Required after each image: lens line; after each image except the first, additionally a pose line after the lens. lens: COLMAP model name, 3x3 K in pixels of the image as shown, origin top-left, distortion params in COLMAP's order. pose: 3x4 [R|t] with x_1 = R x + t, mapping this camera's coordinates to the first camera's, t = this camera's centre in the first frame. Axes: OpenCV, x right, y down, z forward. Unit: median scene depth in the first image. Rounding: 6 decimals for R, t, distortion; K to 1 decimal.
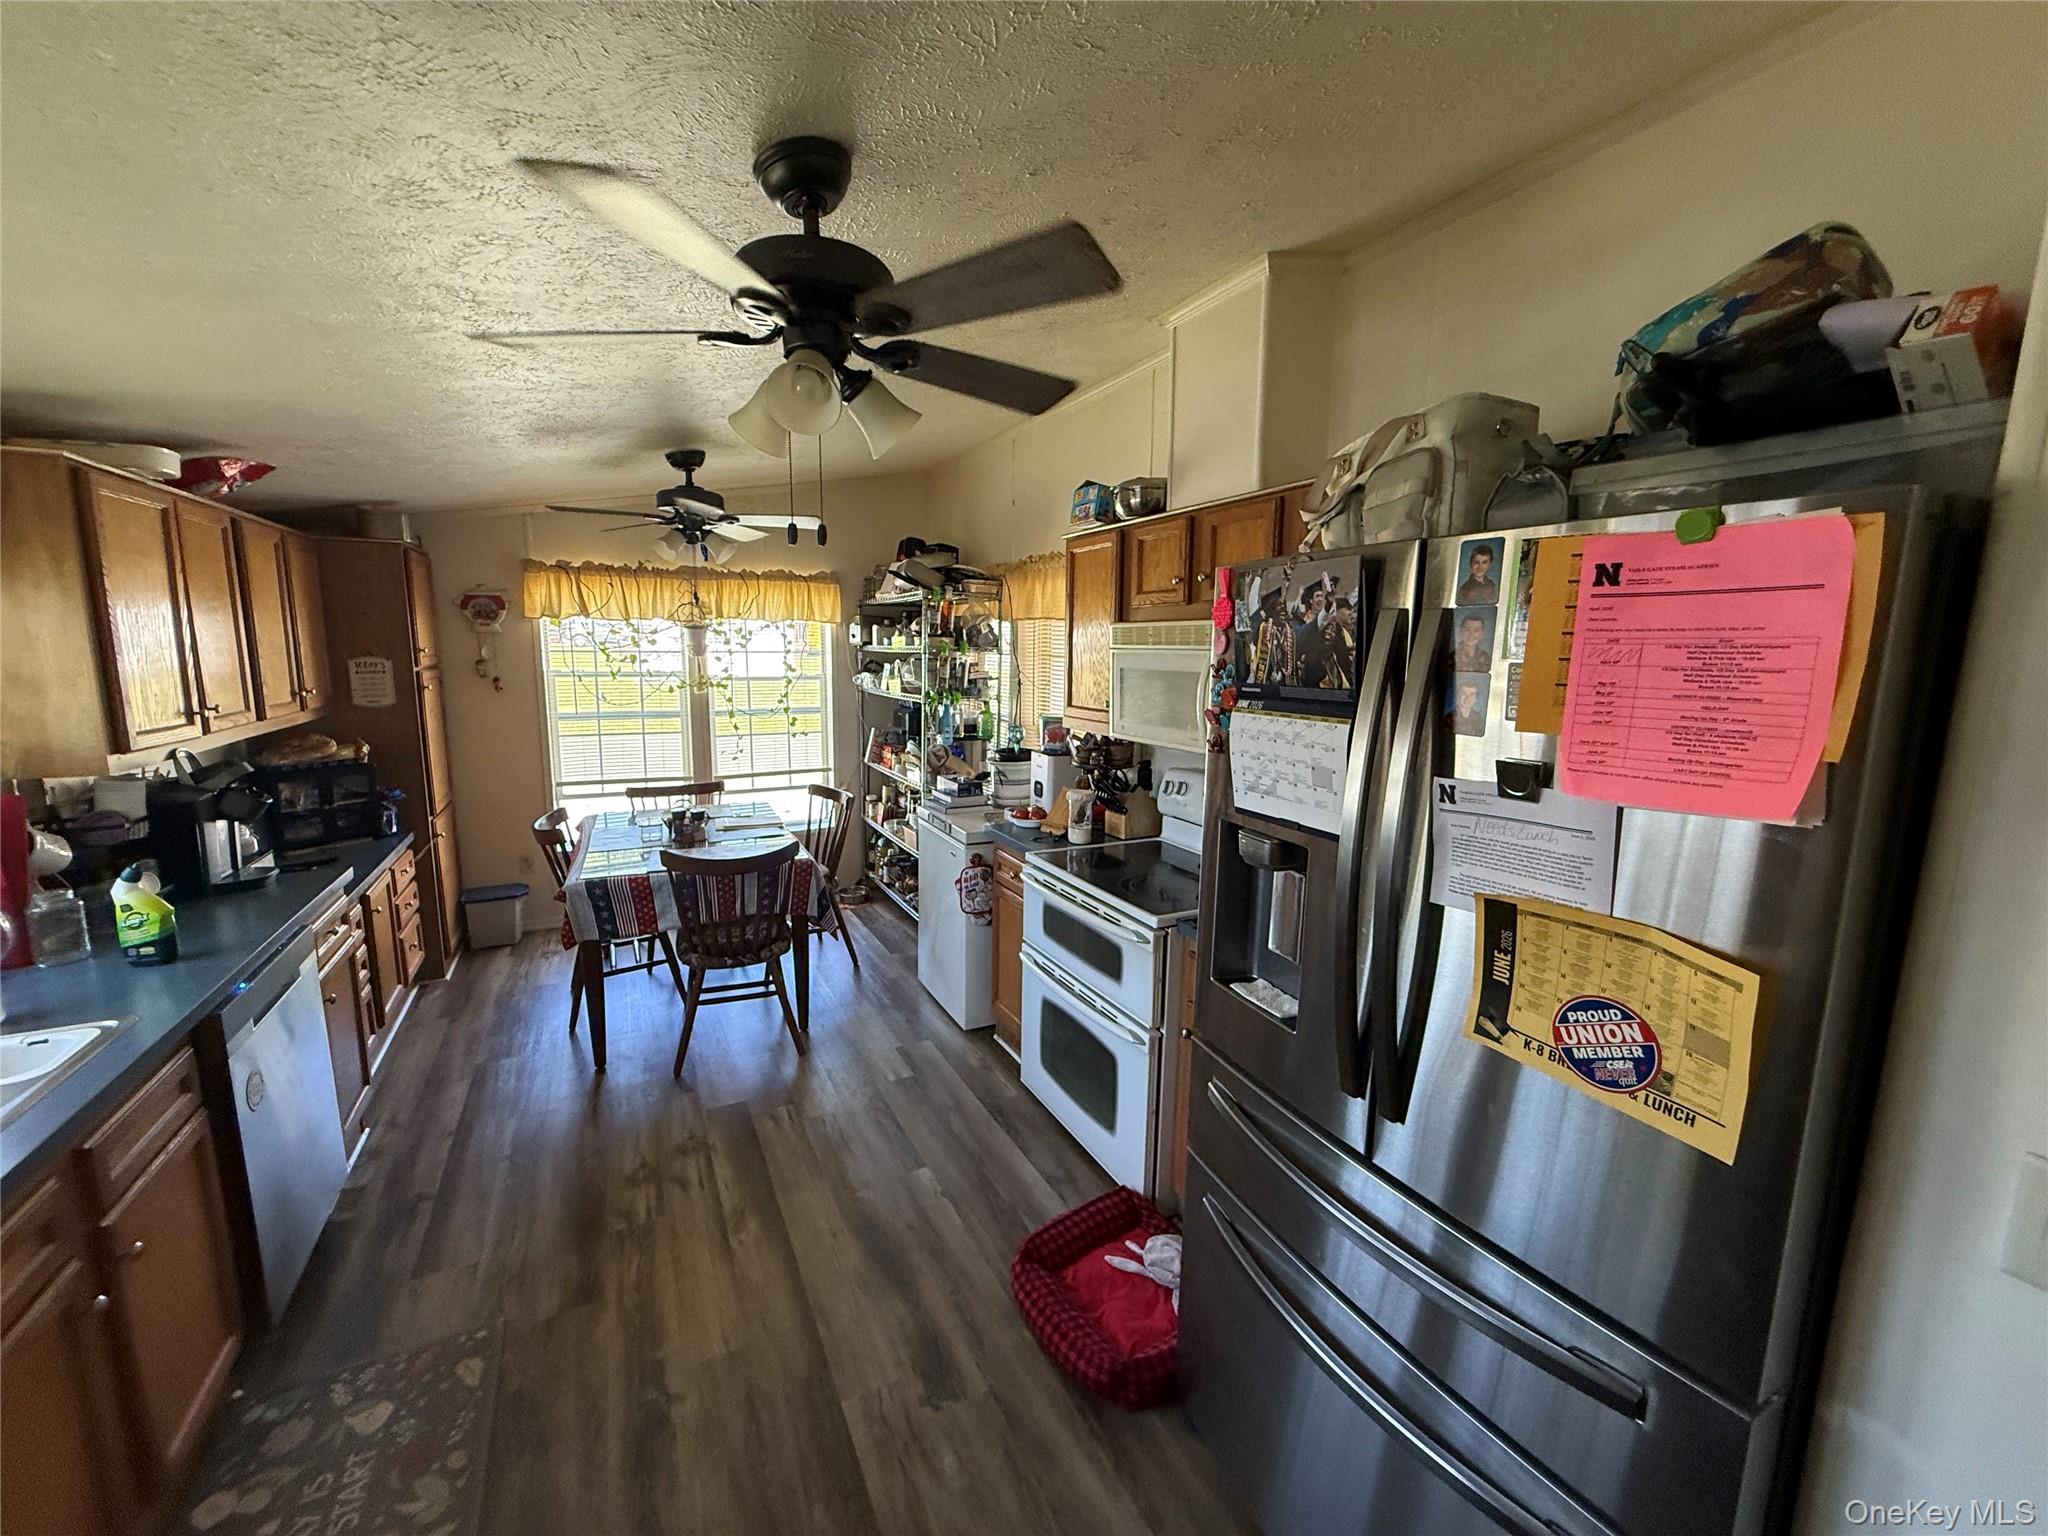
lens RADIAL K [[819.4, 0, 1025.0], [0, 819.4, 764.3], [0, 0, 1]] dist [-0.000621, 0.000048]
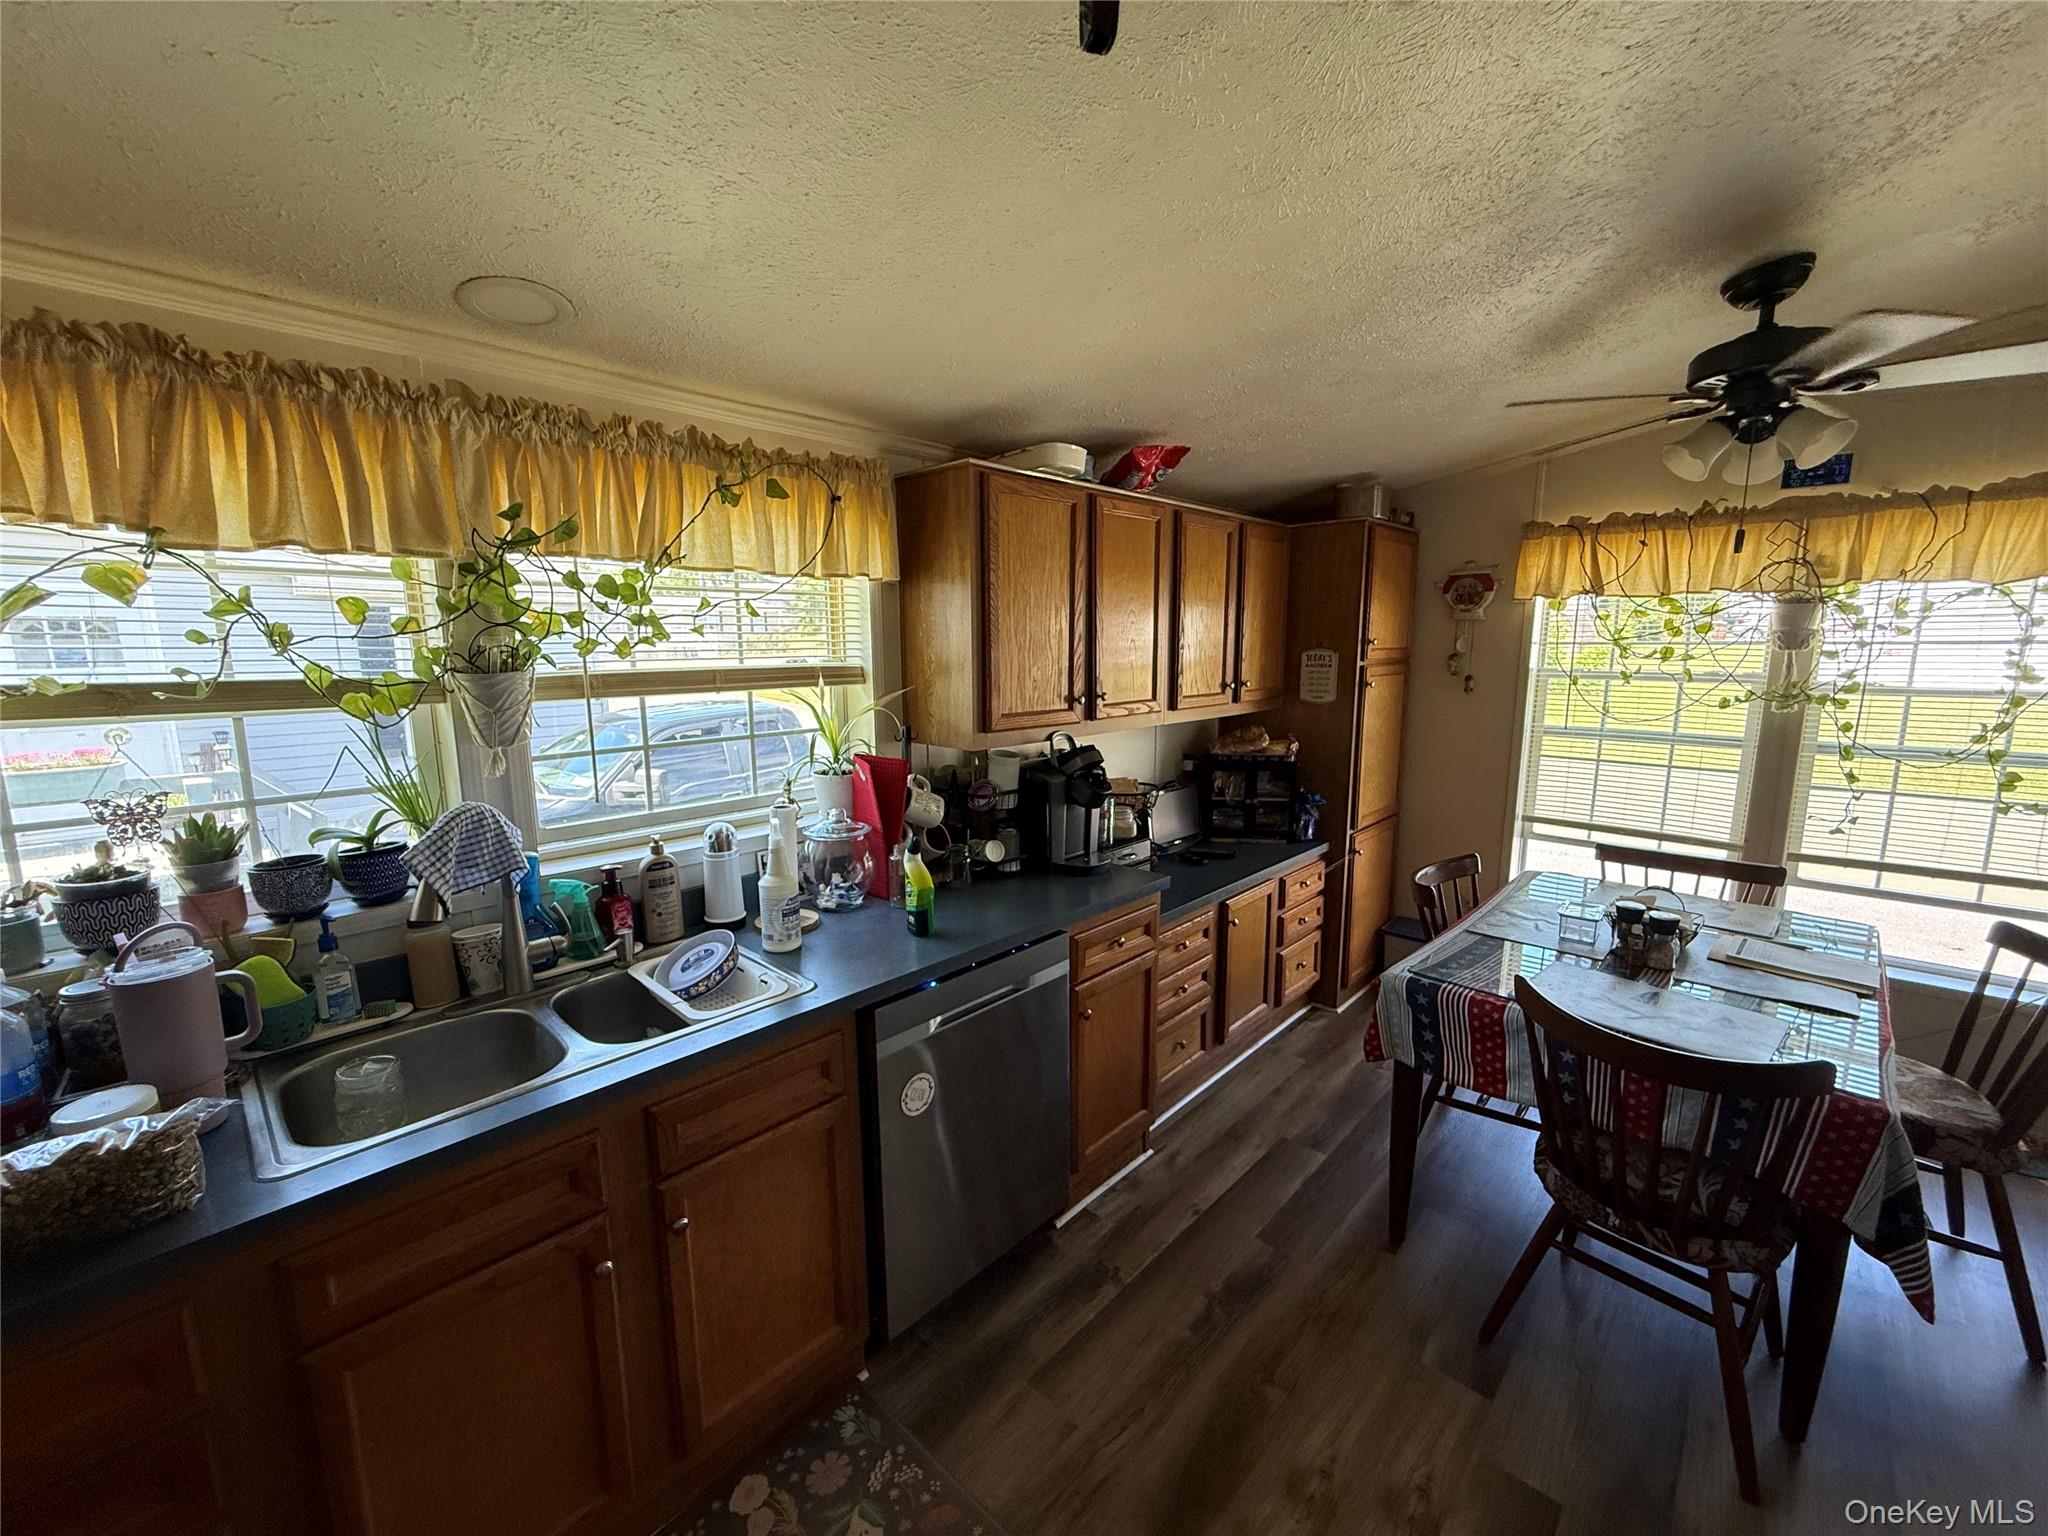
lens RADIAL K [[819.4, 0, 1014.4], [0, 819.4, 772.6], [0, 0, 1]] dist [-0.000621, 0.000048]
pose [[0.333383, 0.139601, -0.932399, -0.024657], [-0.128310, 0.986493, 0.101823, -0.036454], [0.934019, 0.085690, 0.346792, 0.309326]]
